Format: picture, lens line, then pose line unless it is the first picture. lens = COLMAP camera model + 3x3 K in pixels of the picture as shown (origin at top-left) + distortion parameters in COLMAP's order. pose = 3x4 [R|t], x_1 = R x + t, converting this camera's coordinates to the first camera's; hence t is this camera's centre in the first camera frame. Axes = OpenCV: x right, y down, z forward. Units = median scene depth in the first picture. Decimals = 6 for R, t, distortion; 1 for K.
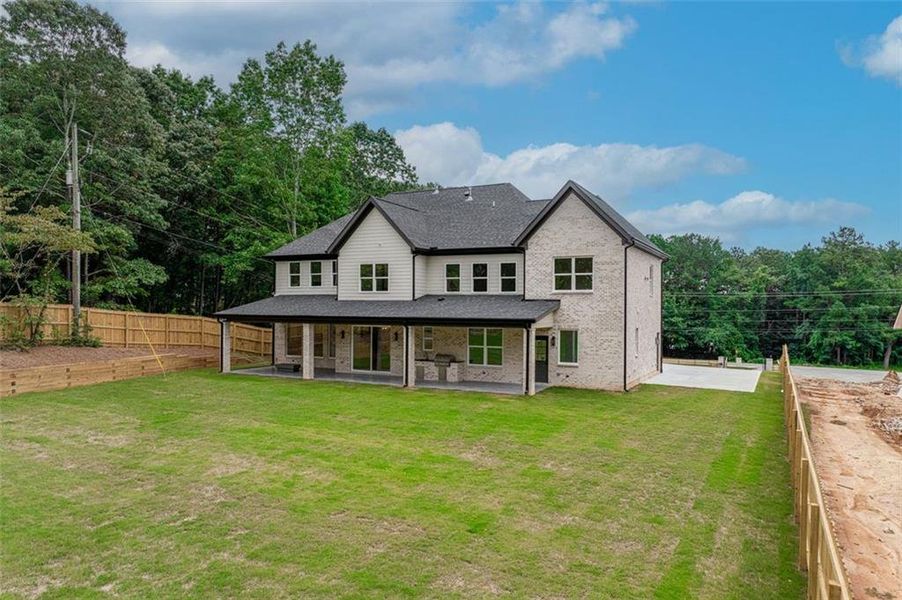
lens RADIAL K [[633.4, 0, 457.6], [0, 633.4, 306.2], [0, 0, 1]] dist [-0.044788, 0.005309]
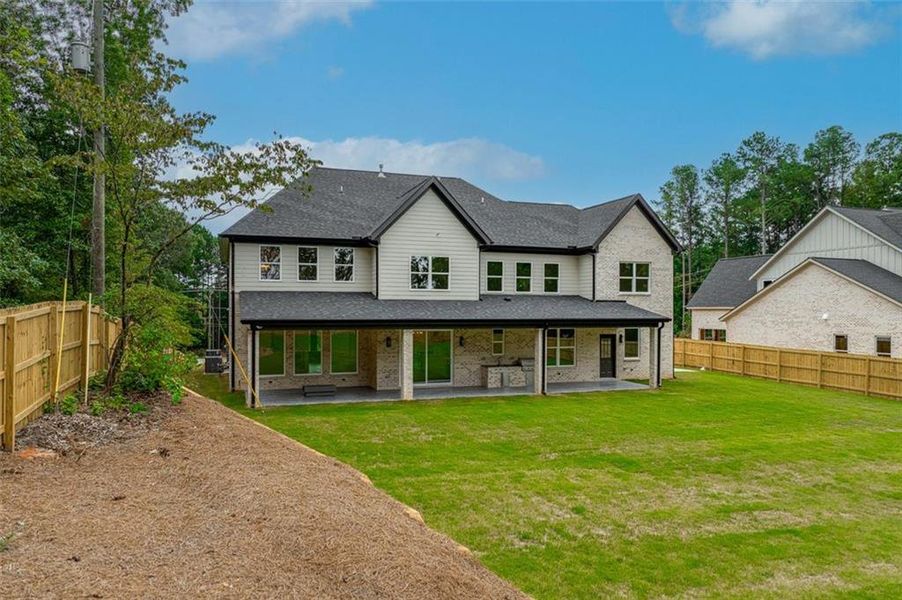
lens RADIAL K [[633.4, 0, 460.0], [0, 633.4, 294.9], [0, 0, 1]] dist [-0.044788, 0.005309]
pose [[0.692776, 0.010084, 0.721082, -0.737507], [-0.001260, 0.999918, -0.012773, -0.005191], [-0.721151, 0.007940, 0.692732, 0.399230]]
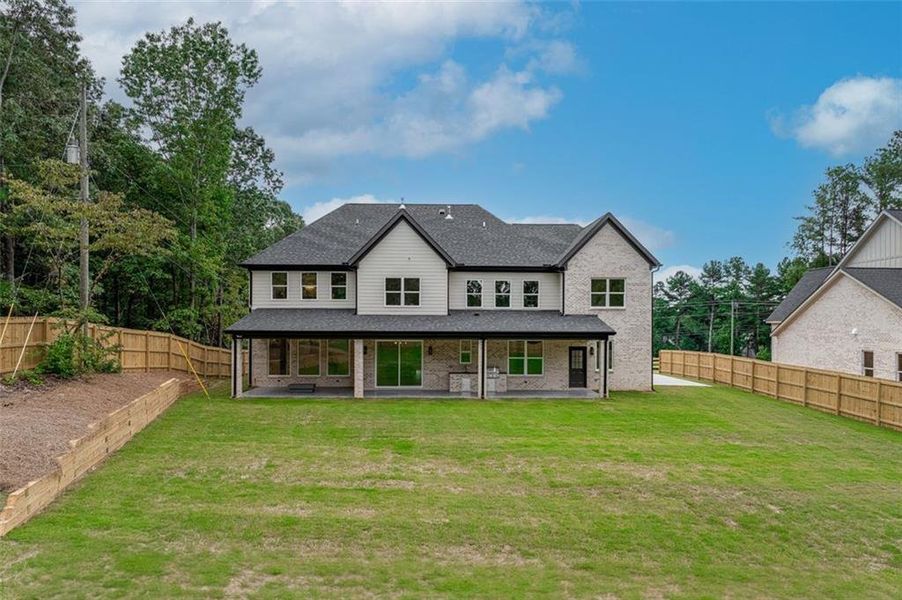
lens RADIAL K [[633.4, 0, 462.0], [0, 633.4, 311.5], [0, 0, 1]] dist [-0.044788, 0.005309]
pose [[0.884006, 0.004153, 0.467457, -0.528554], [0.000946, 0.999943, -0.010674, -0.003676], [-0.467475, 0.009878, 0.883951, 0.087482]]
